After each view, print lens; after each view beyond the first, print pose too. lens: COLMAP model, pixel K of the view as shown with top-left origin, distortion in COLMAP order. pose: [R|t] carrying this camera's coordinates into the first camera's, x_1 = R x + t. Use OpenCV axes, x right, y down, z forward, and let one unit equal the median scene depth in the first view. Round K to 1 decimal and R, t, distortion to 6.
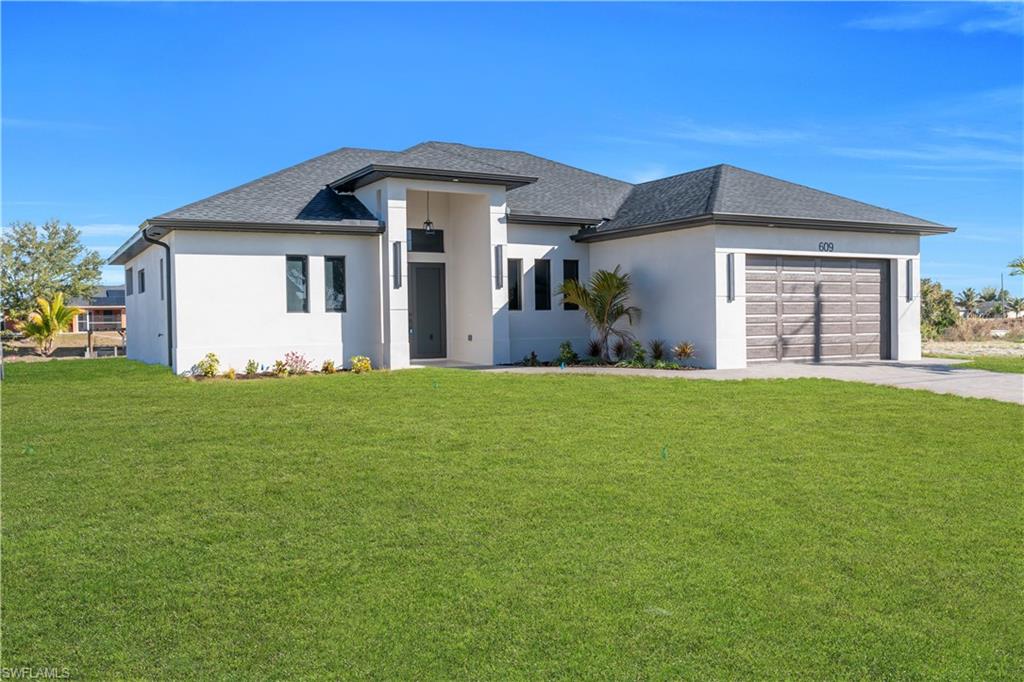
lens RADIAL K [[878.1, 0, 512.0], [0, 878.1, 341.0], [0, 0, 1]] dist [-0.003683, -0.007482]
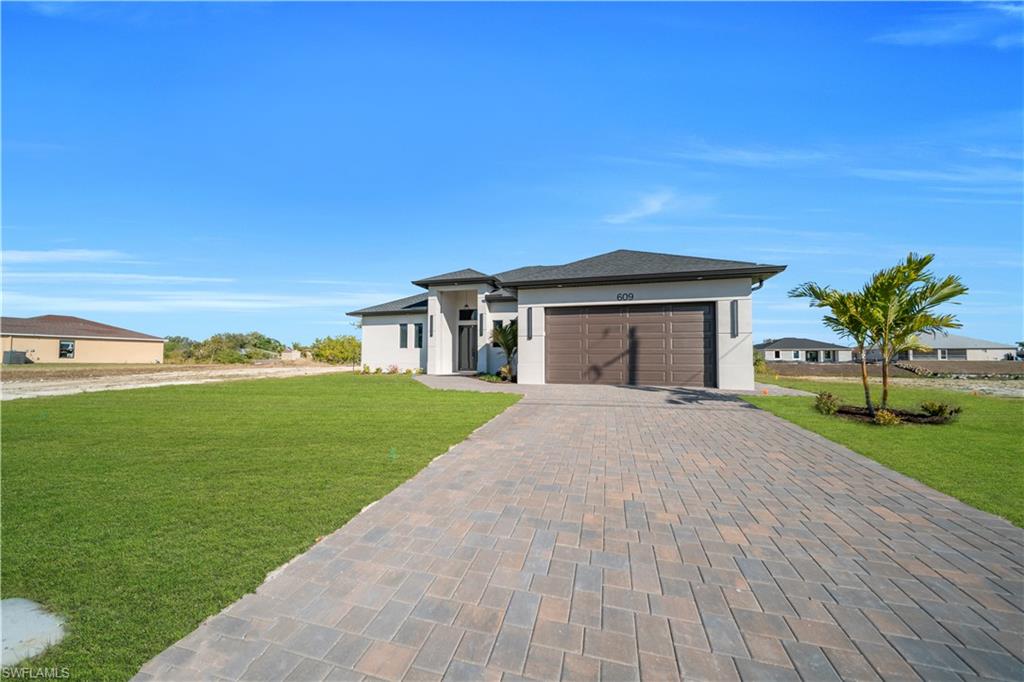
lens RADIAL K [[353.9, 0, 510.5], [0, 353.9, 345.8], [0, 0, 1]] dist [-0.000981, -0.000207]
pose [[0.711311, -0.008114, -0.702830, 0.589250], [-0.028977, 0.998745, -0.040857, -0.007234], [0.702279, 0.049428, 0.710183, 0.490982]]
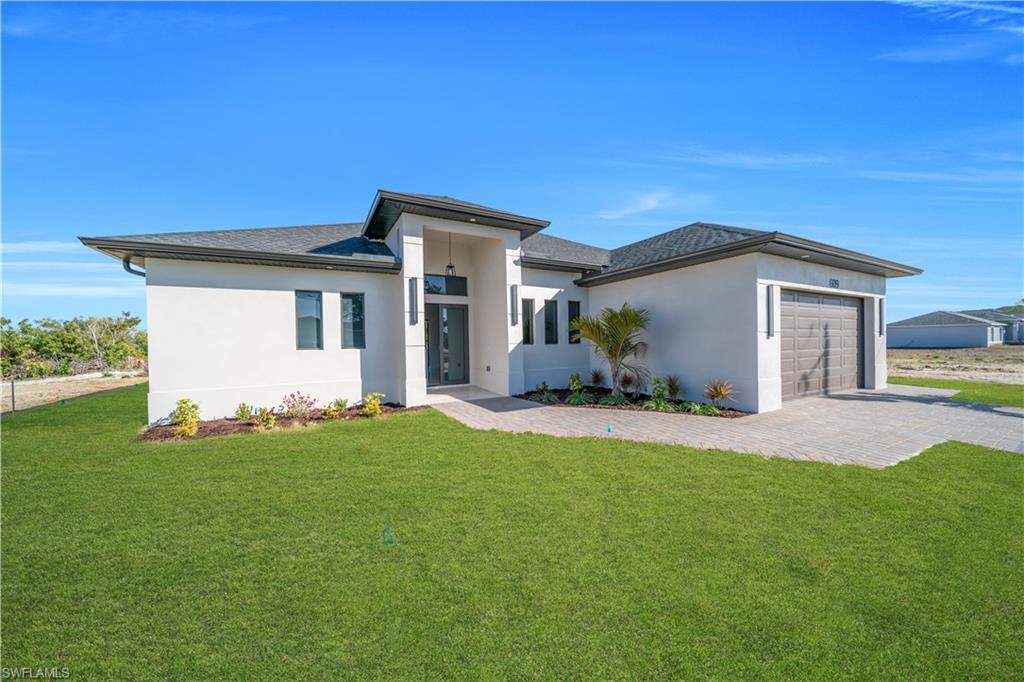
lens RADIAL K [[353.9, 0, 510.5], [0, 353.9, 345.8], [0, 0, 1]] dist [-0.000981, -0.000207]
pose [[0.999988, -0.001950, -0.004525, -0.017702], [0.001901, 0.999940, -0.010773, -0.029812], [0.004546, 0.010764, 0.999932, 0.567861]]
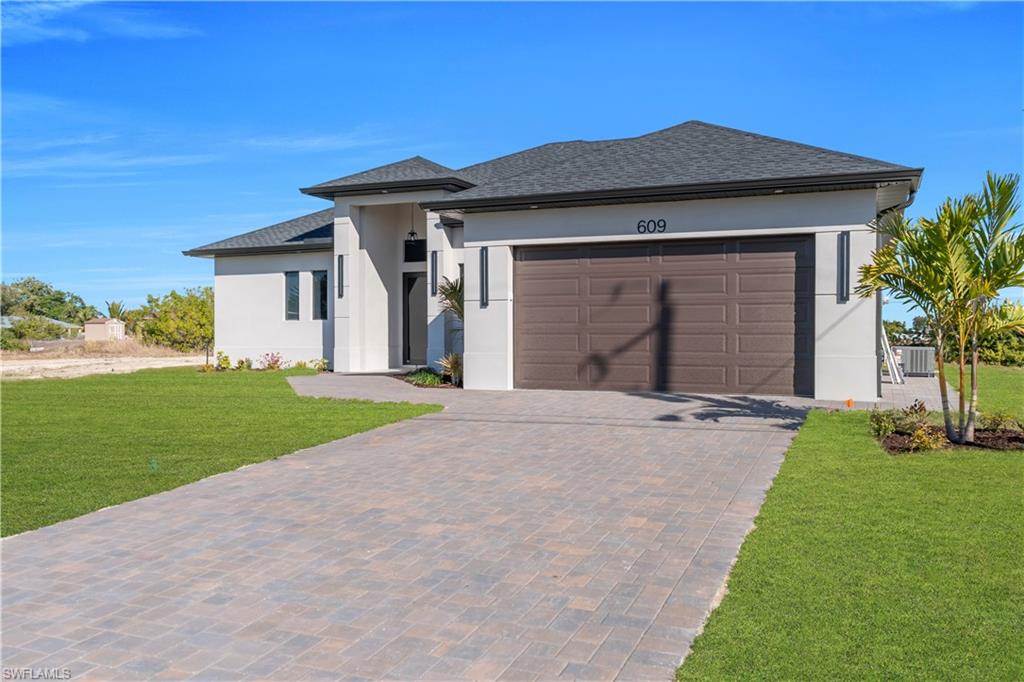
lens RADIAL K [[878.1, 0, 512.0], [0, 878.1, 341.0], [0, 0, 1]] dist [-0.003683, -0.007482]
pose [[0.617973, 0.019866, -0.785948, 0.814328], [-0.025238, 0.999667, 0.005424, -0.016504], [0.785794, 0.016484, 0.618268, 0.467742]]
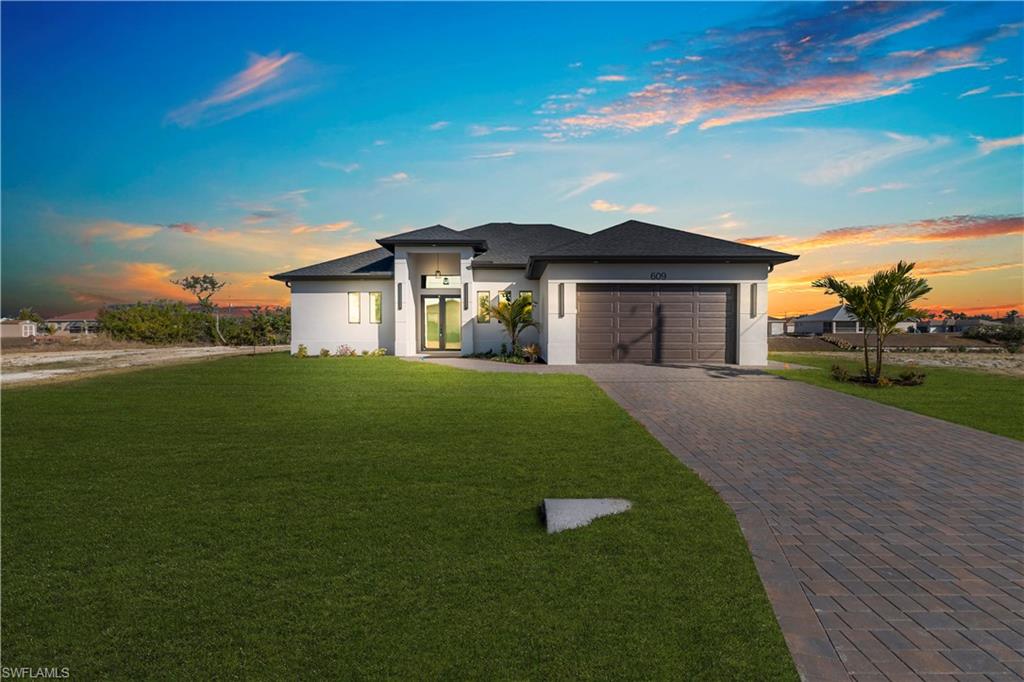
lens RADIAL K [[489.3, 0, 512.0], [0, 489.3, 341.0], [0, 0, 1]] dist [0.001206, 0.000364]
pose [[0.876857, 0.023267, -0.480187, 0.504655], [-0.022734, 0.999718, 0.006925, -0.009454], [0.480213, 0.004844, 0.877139, 0.241601]]
